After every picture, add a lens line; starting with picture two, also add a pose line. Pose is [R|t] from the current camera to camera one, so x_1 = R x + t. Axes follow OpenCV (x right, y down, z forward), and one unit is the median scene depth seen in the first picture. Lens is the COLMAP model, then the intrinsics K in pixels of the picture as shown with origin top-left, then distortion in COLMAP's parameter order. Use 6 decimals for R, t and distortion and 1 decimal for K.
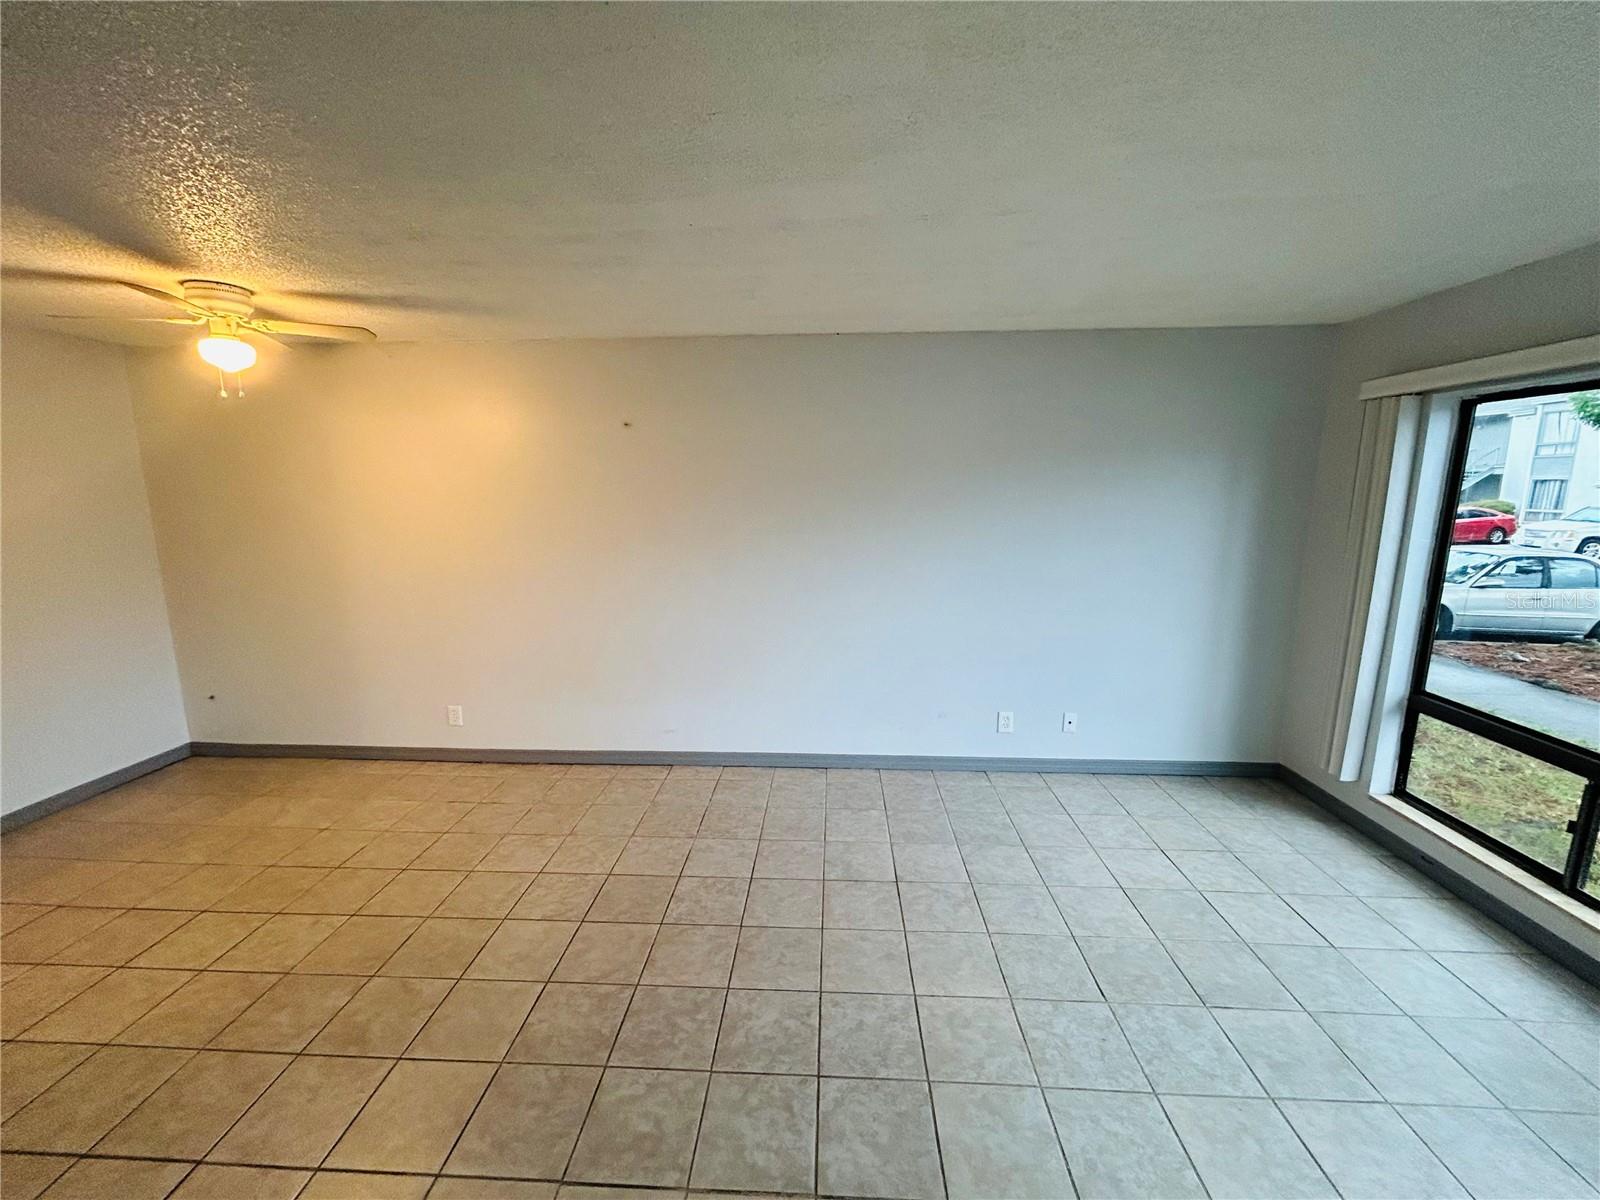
lens RADIAL K [[640.5, 0, 797.3], [0, 640.5, 604.4], [0, 0, 1]] dist [-0.003222, 0.000905]
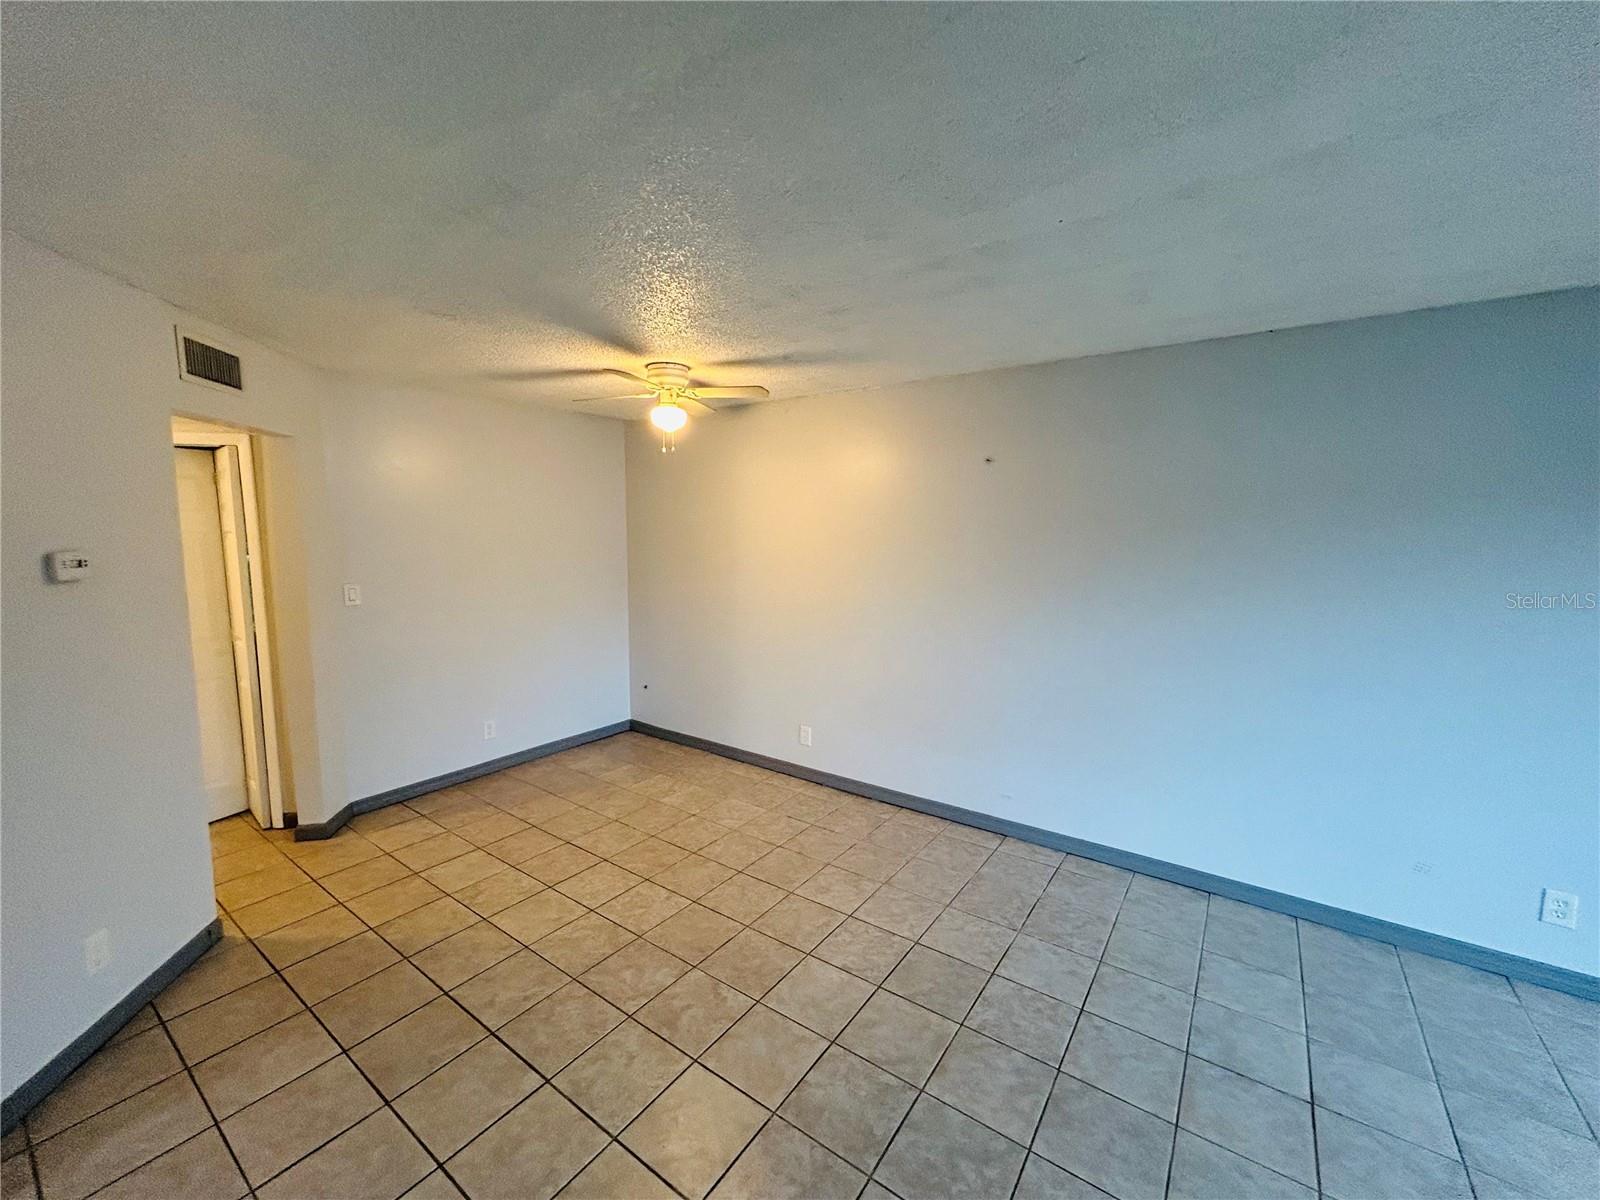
lens RADIAL K [[640.5, 0, 800.5], [0, 640.5, 602.5], [0, 0, 1]] dist [-0.003222, 0.000905]
pose [[0.843333, 0.070029, -0.532808, 0.021571], [-0.104921, 0.993849, -0.035444, -0.013155], [0.527049, 0.085794, 0.845493, 0.097300]]
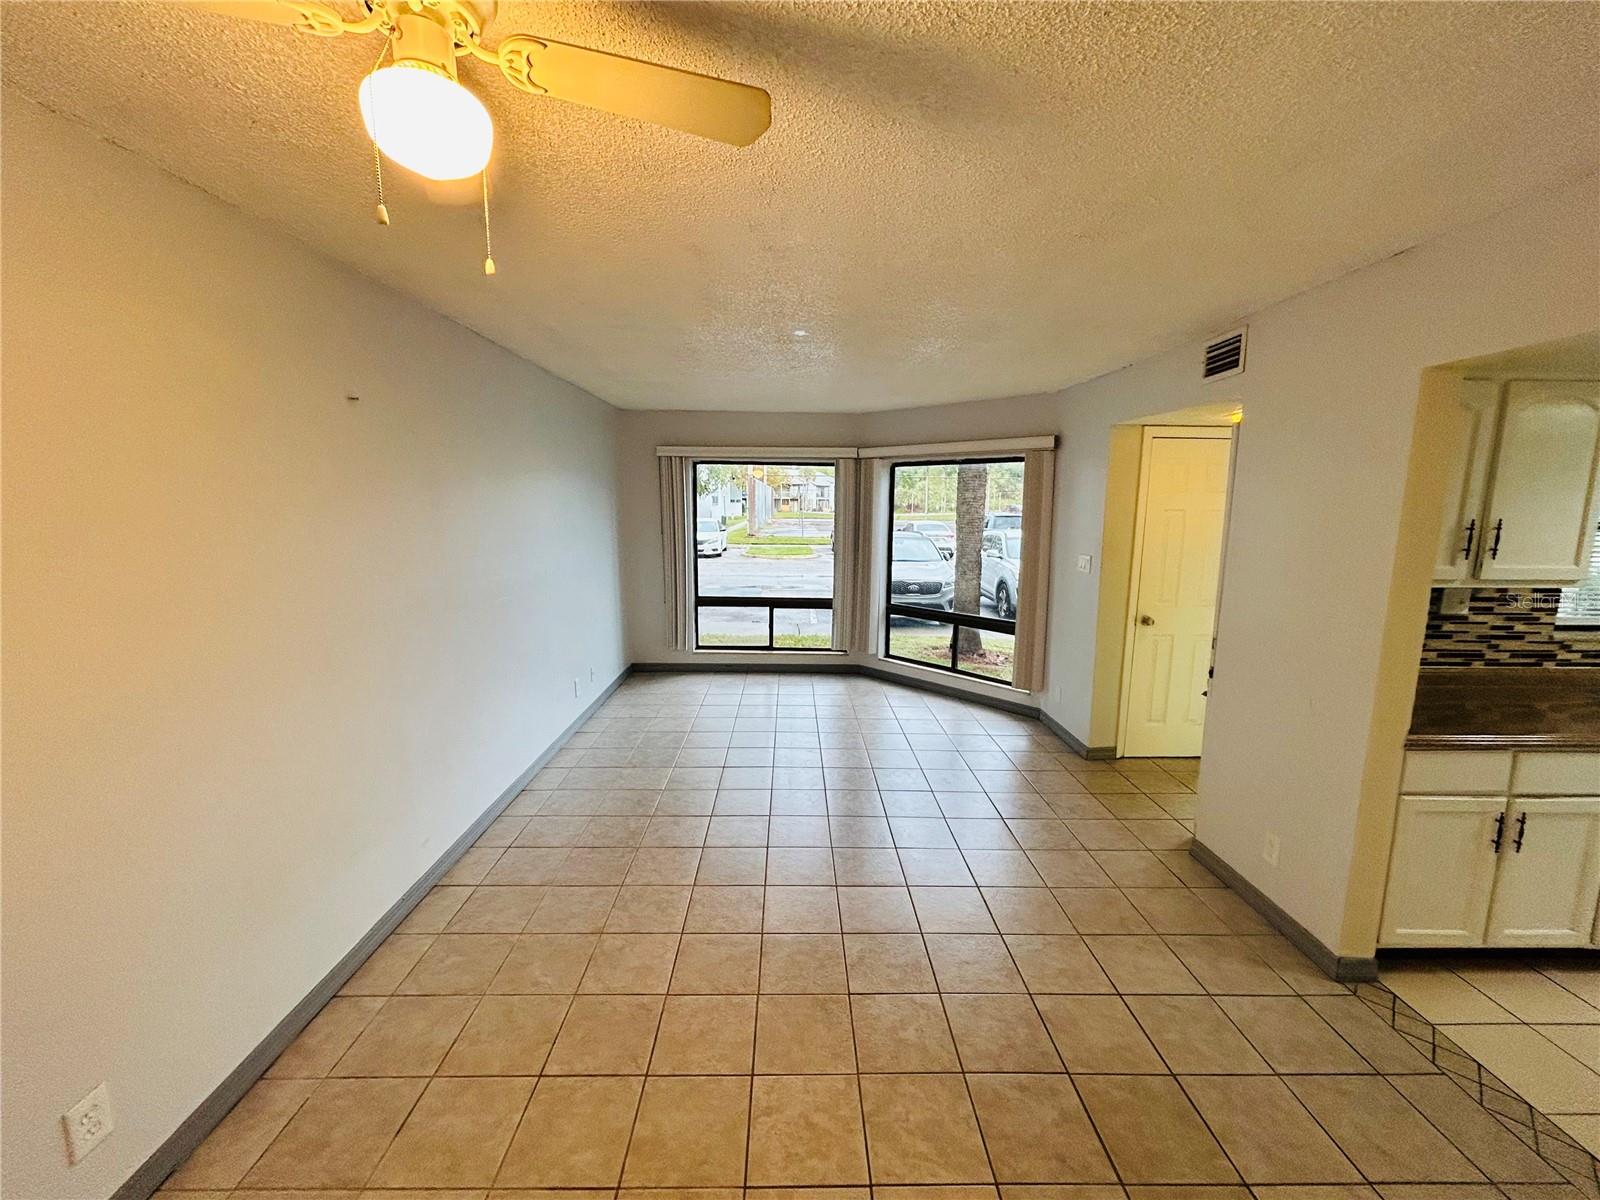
lens RADIAL K [[640.5, 0, 795.9], [0, 640.5, 600.8], [0, 0, 1]] dist [-0.003222, 0.000905]
pose [[-0.059584, -0.149349, 0.986988, -1.255796], [0.172673, 0.972297, 0.157550, -0.143161], [-0.983175, 0.179814, -0.032145, 0.817873]]
